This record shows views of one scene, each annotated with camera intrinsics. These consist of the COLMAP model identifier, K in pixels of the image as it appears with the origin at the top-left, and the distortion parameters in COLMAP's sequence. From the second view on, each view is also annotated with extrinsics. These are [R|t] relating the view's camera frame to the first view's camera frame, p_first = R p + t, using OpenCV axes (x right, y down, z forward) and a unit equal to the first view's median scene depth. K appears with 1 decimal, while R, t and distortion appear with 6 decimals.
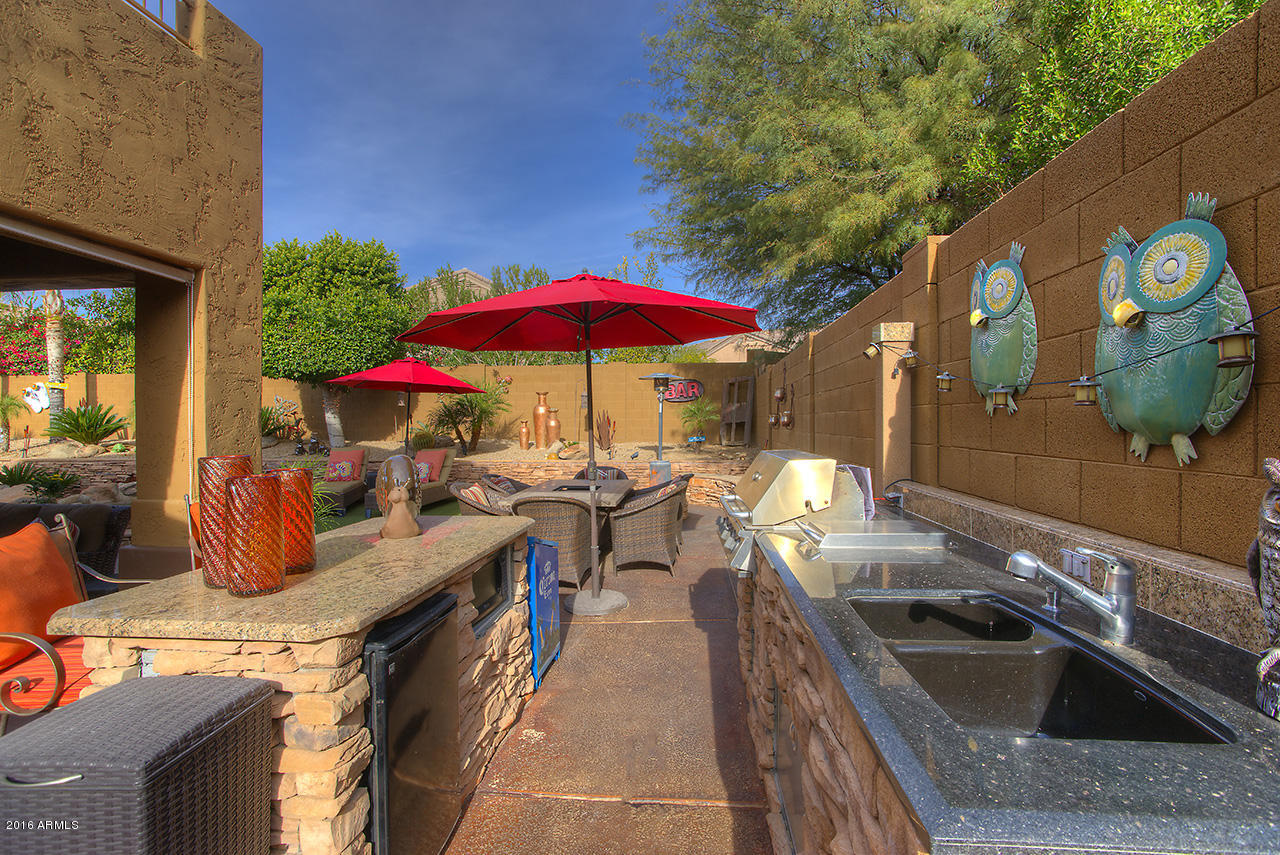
lens RADIAL K [[591.1, 0, 648.4], [0, 591.1, 428.7], [0, 0, 1]] dist [-0.045016, 0.010827]
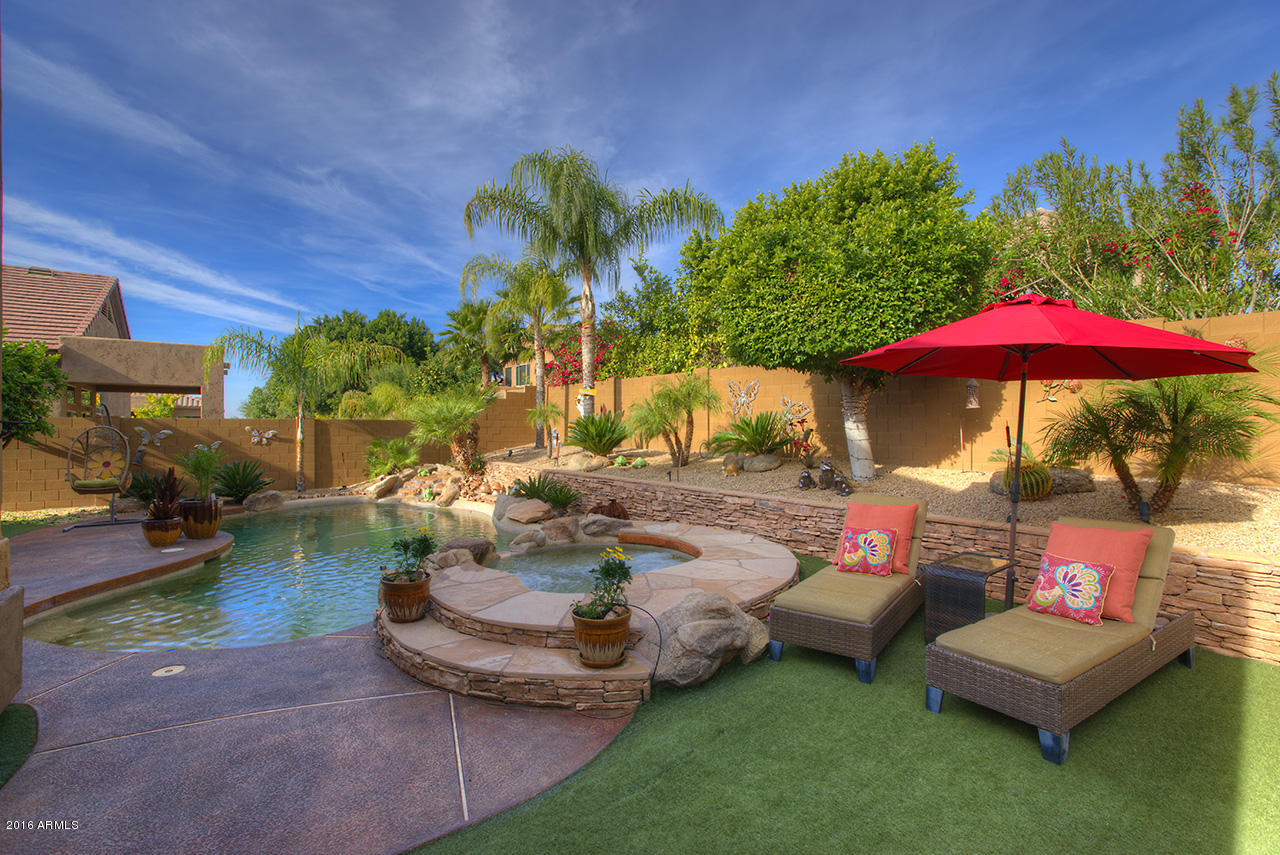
lens RADIAL K [[607.3, 0, 642.3], [0, 607.3, 417.3], [0, 0, 1]] dist [-0.045156, 0.015682]
pose [[0.668096, -0.002099, -0.744072, -0.237122], [-0.015050, 0.999753, -0.016334, -0.019150], [0.743922, 0.022111, 0.667900, 0.443757]]
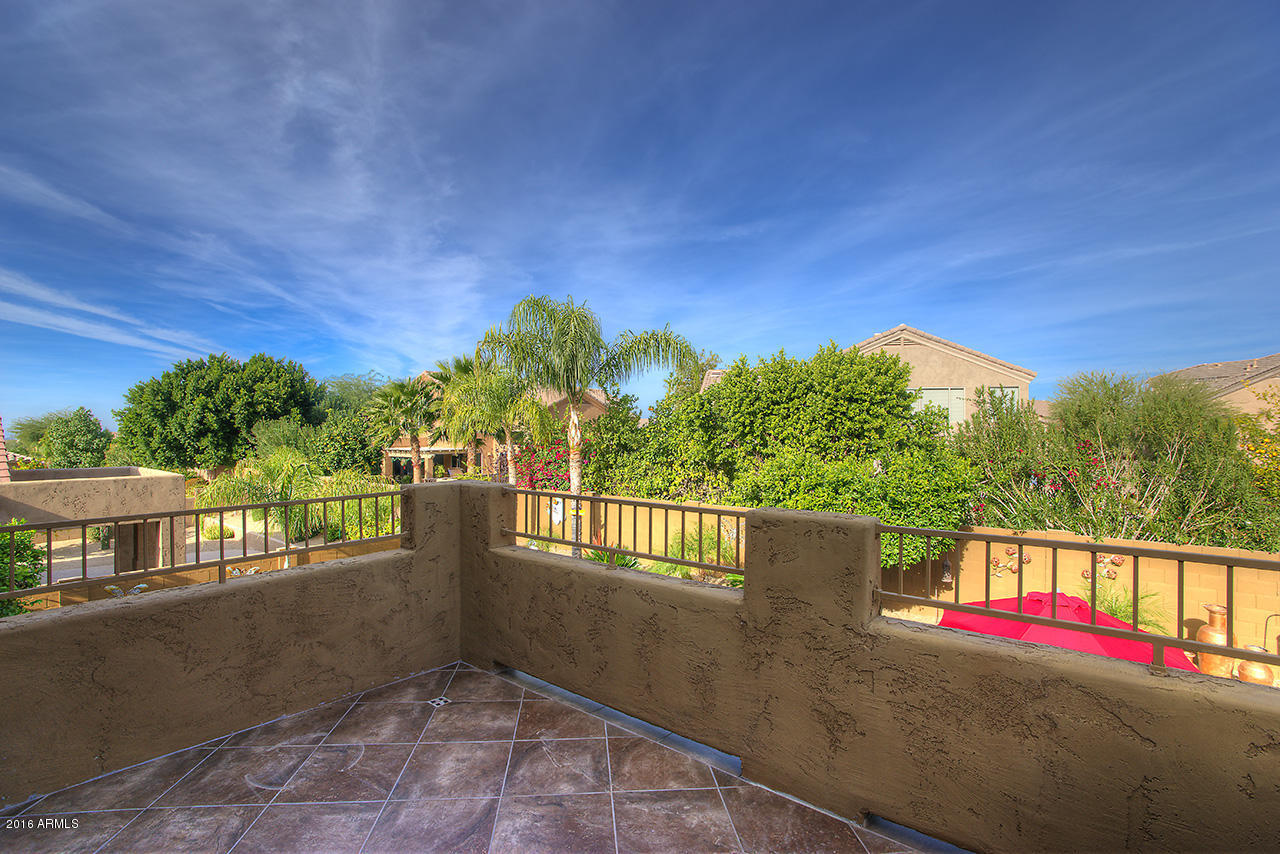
lens RADIAL K [[591.1, 0, 648.0], [0, 591.1, 434.9], [0, 0, 1]] dist [-0.045016, 0.010827]
pose [[0.836791, 0.003824, -0.547509, -0.382540], [-0.008105, 0.999953, -0.005404, -0.257164], [0.547462, 0.008960, 0.836783, 0.173322]]
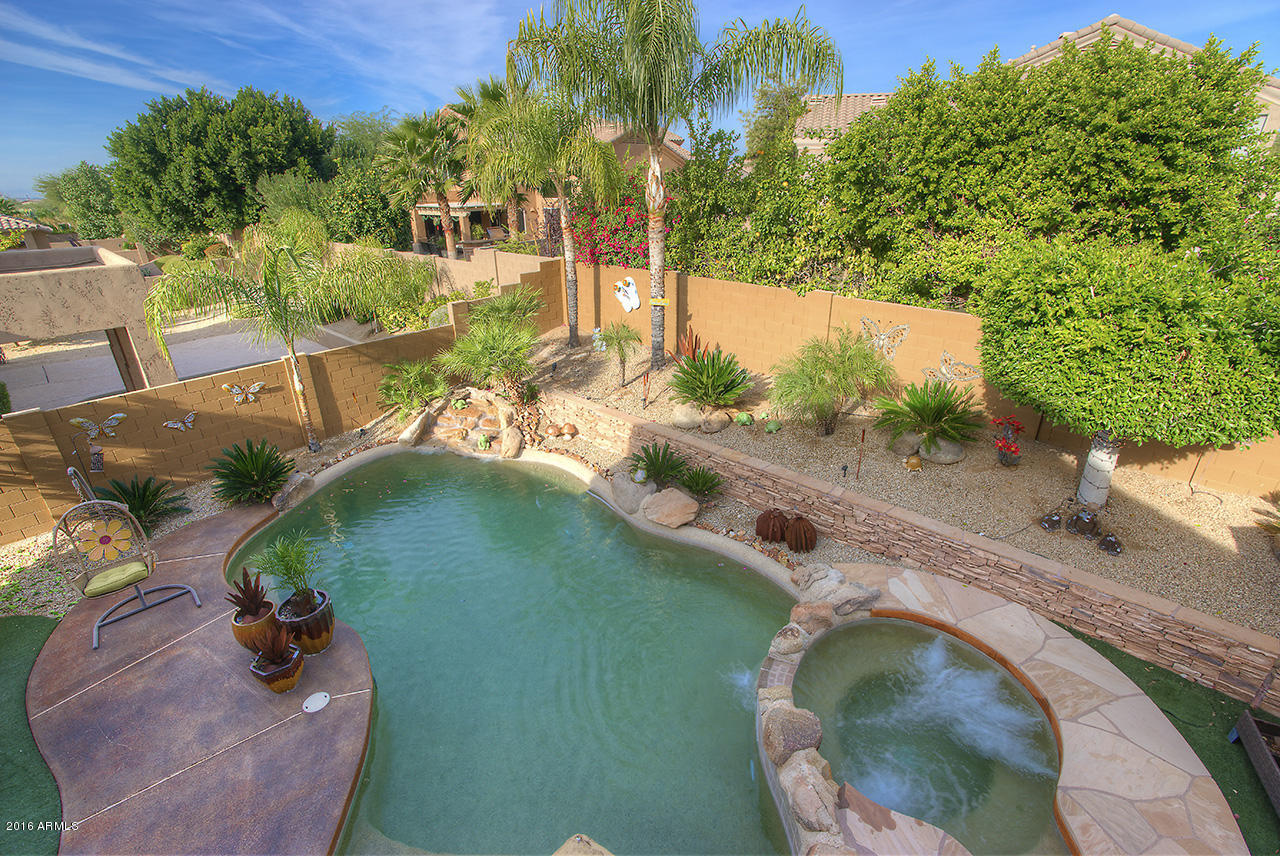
lens RADIAL K [[591.1, 0, 657.1], [0, 591.1, 433.3], [0, 0, 1]] dist [-0.045016, 0.010827]
pose [[0.802074, 0.234151, -0.549409, -0.639267], [-0.000795, 0.920355, 0.391083, -0.276259], [0.597224, -0.313241, 0.738379, 0.381941]]
